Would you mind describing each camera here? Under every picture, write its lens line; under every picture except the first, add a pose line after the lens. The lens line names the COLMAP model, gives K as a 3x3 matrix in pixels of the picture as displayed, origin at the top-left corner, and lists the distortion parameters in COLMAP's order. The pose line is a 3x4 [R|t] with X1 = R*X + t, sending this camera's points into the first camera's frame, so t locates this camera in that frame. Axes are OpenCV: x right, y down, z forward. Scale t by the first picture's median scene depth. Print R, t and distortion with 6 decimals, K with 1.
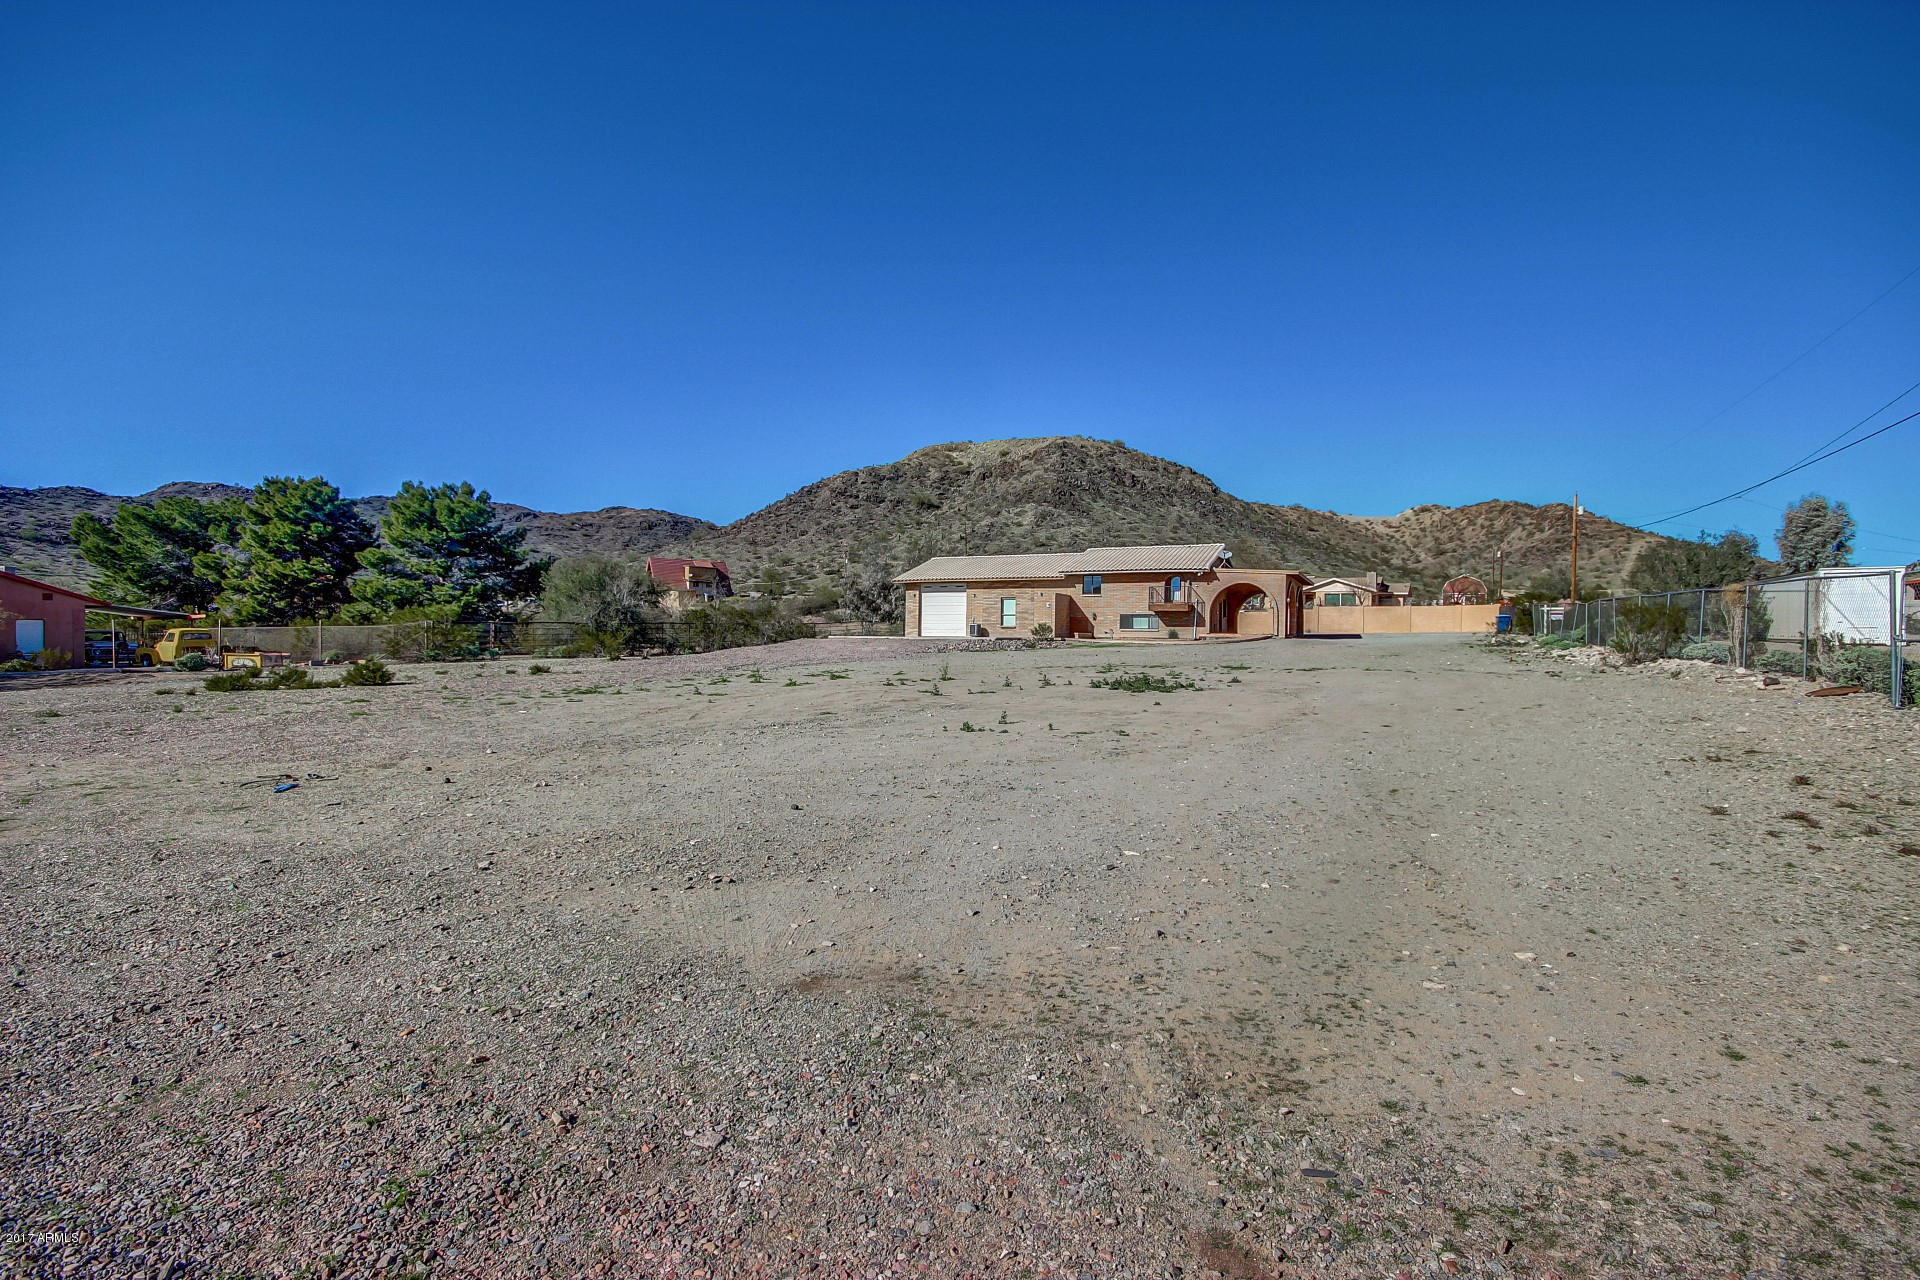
lens RADIAL K [[880.2, 0, 960.0], [0, 880.2, 640.0], [0, 0, 1]] dist [-0.001408, 0.000034]
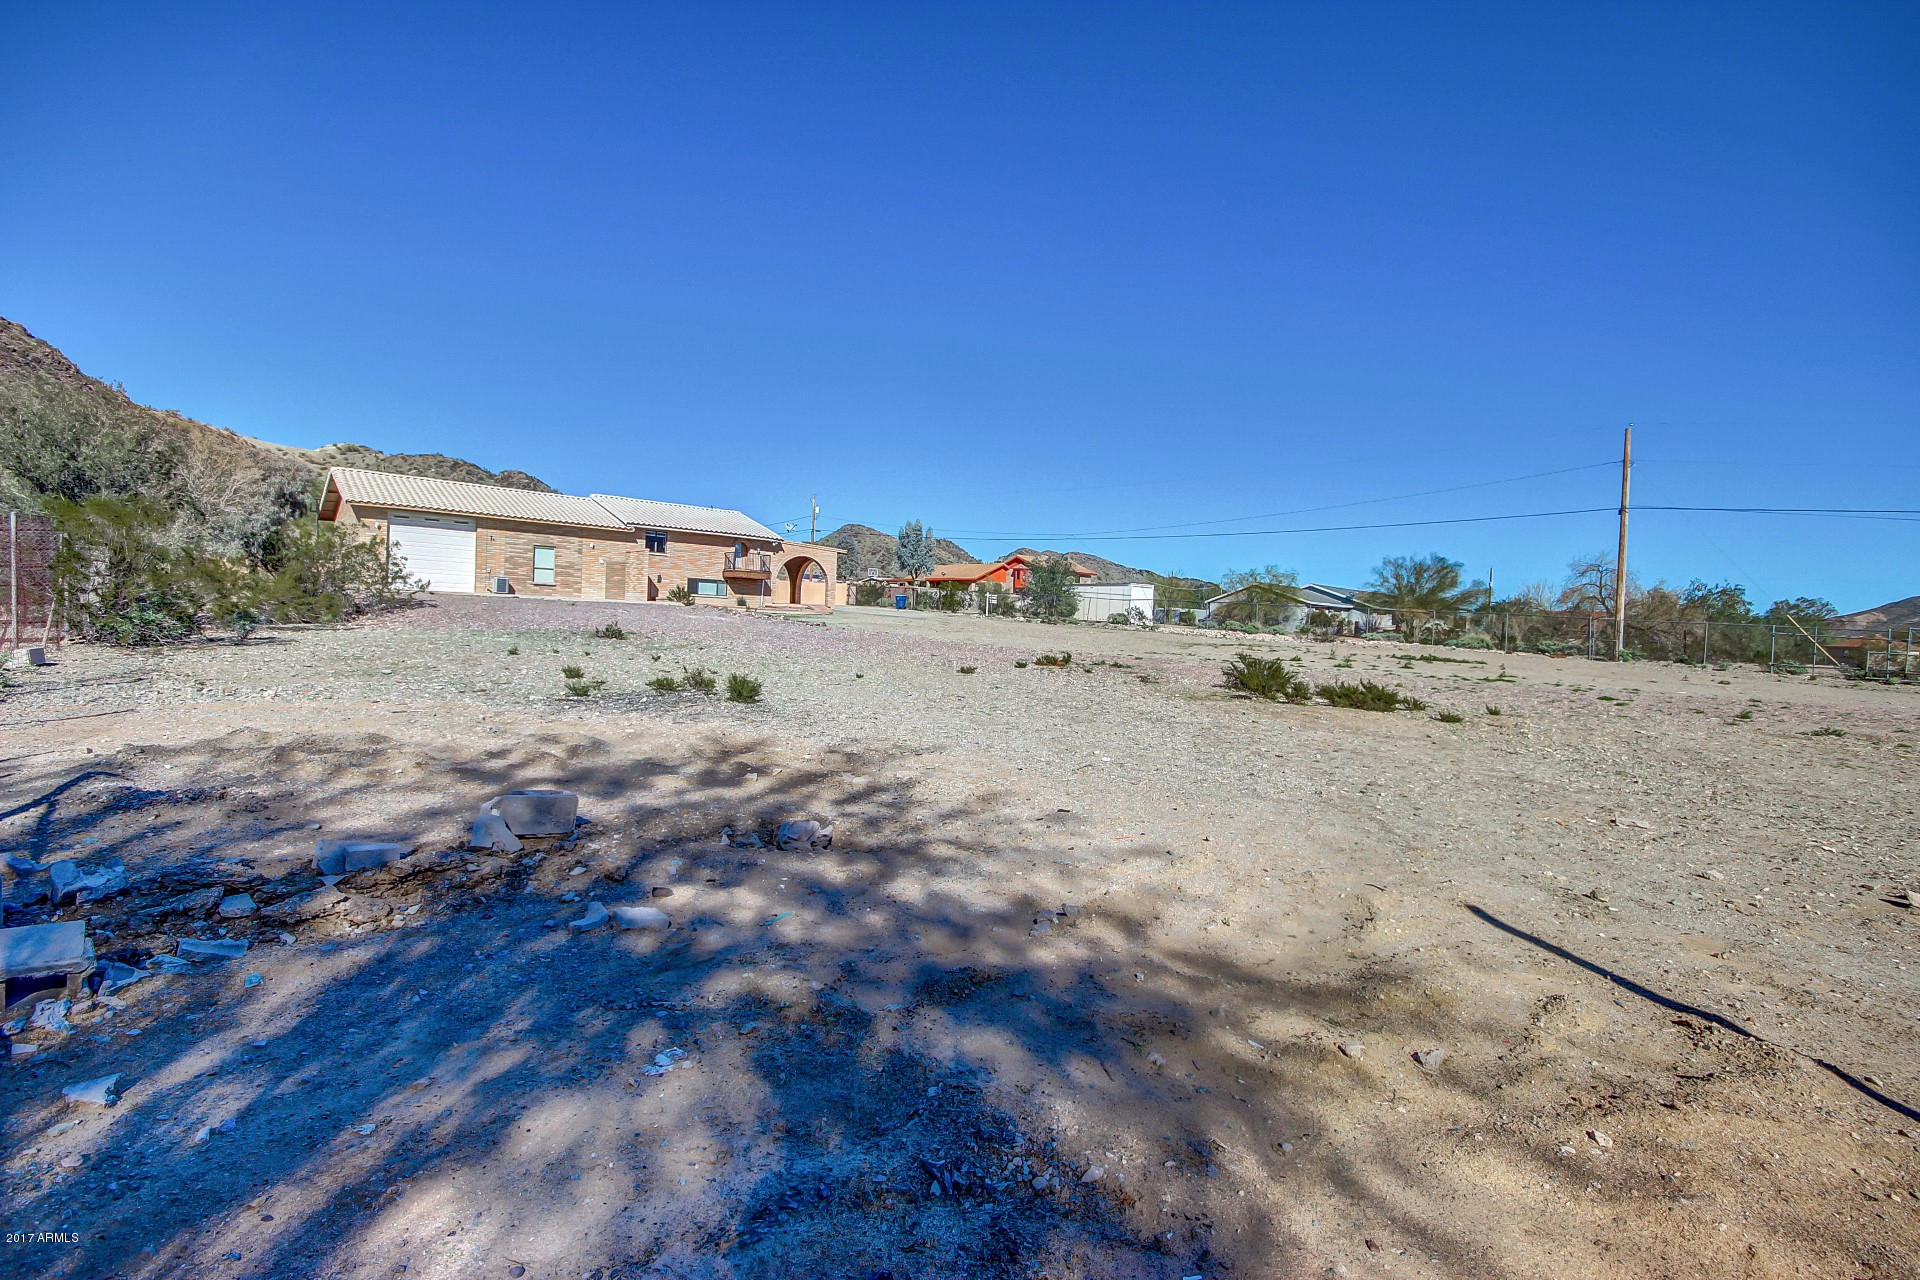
lens RADIAL K [[901.9, 0, 975.4], [0, 901.9, 644.7], [0, 0, 1]] dist [0.003139, -0.000370]
pose [[0.379433, -0.015184, 0.925095, -0.509620], [-0.034787, 0.998924, 0.030664, 0.000859], [-0.924565, -0.043816, 0.378497, 0.330023]]
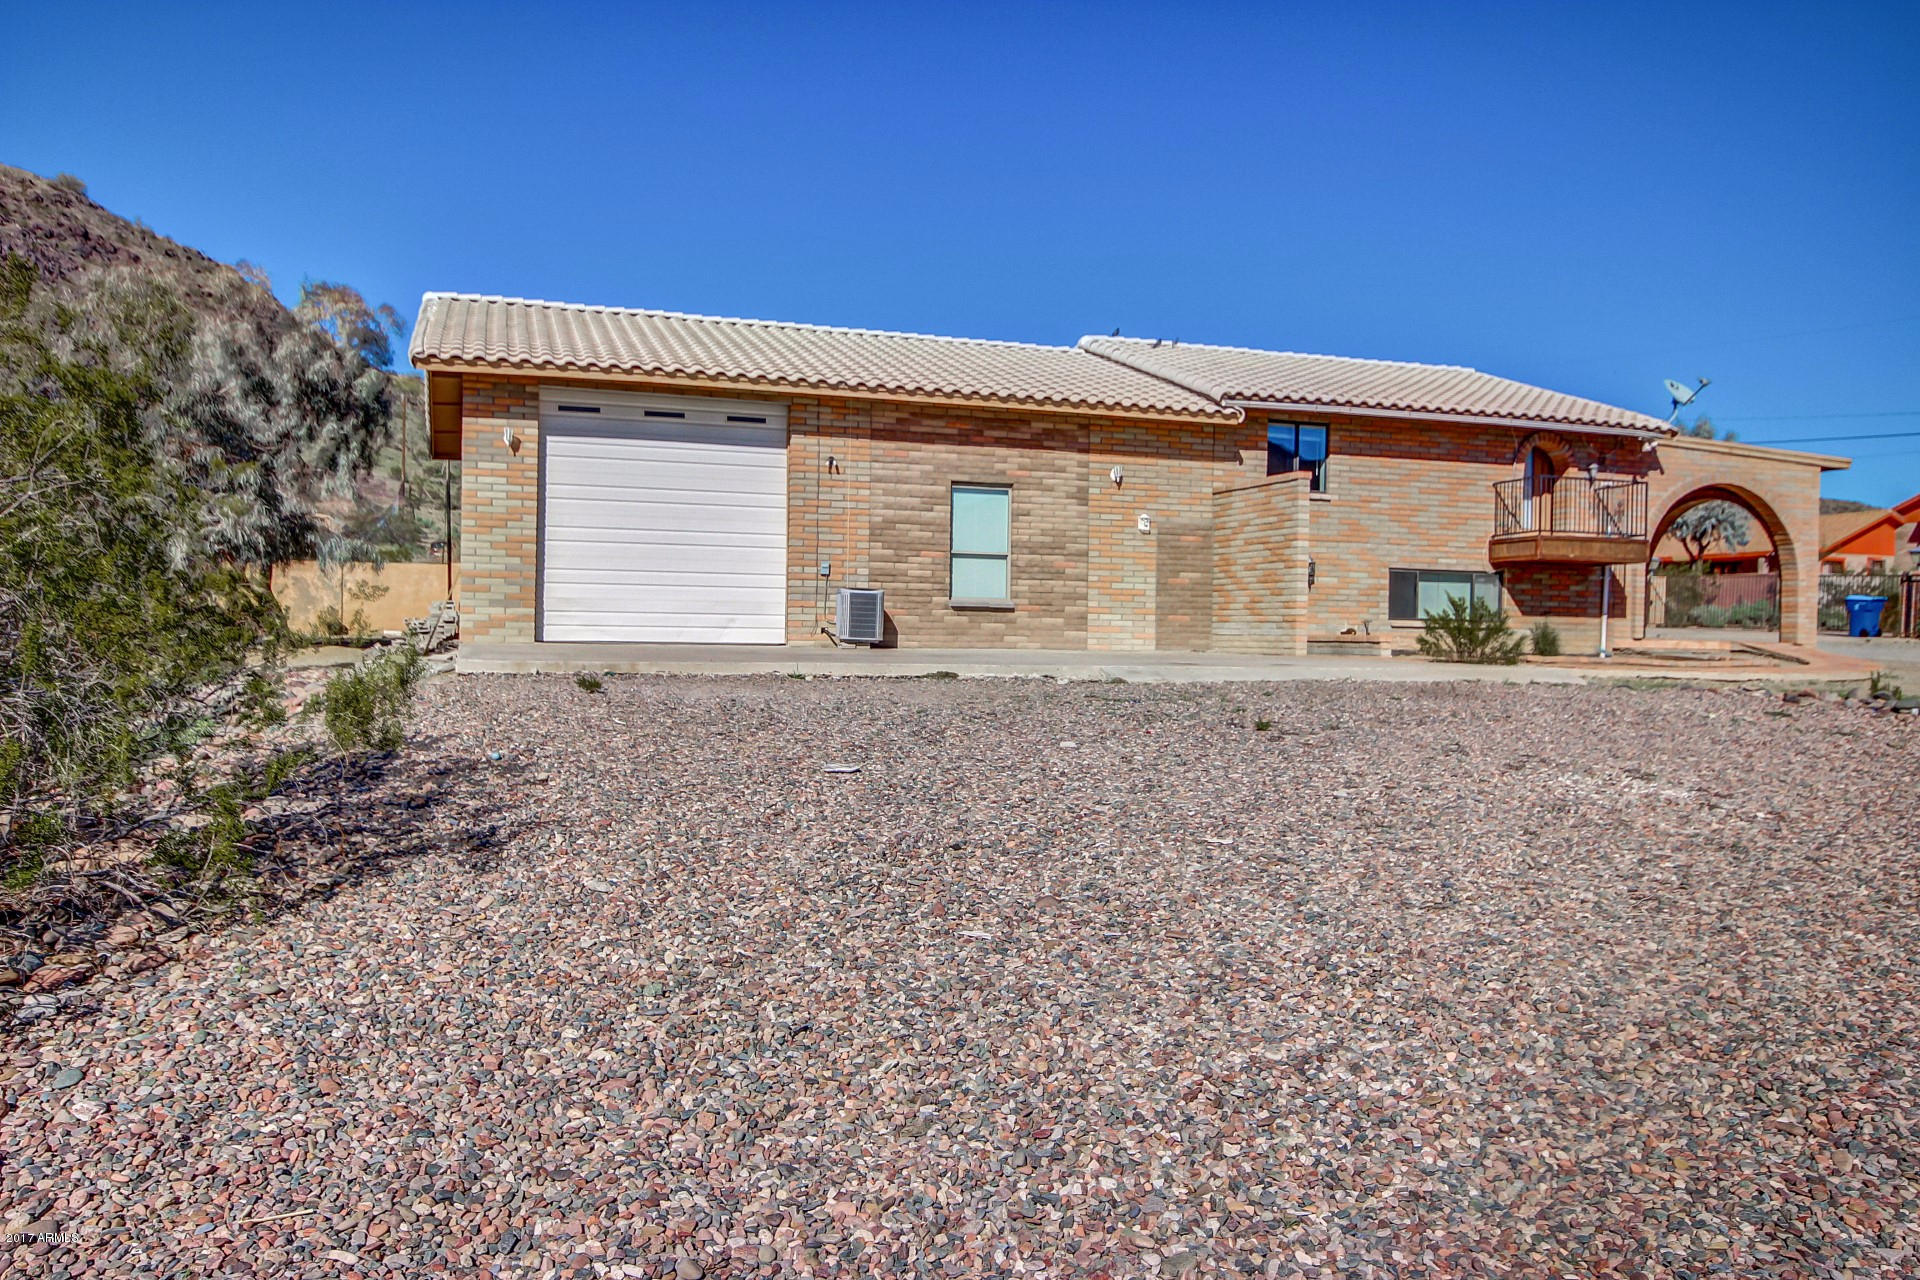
lens RADIAL K [[1494.2, 0, 960.0], [0, 1494.2, 640.0], [0, 0, 1]] dist [0.003667, 0.004394]
pose [[0.696443, -0.002902, 0.717606, -0.229415], [-0.007093, 0.999915, 0.010928, -0.009386], [-0.717577, -0.012701, 0.696363, 0.685385]]
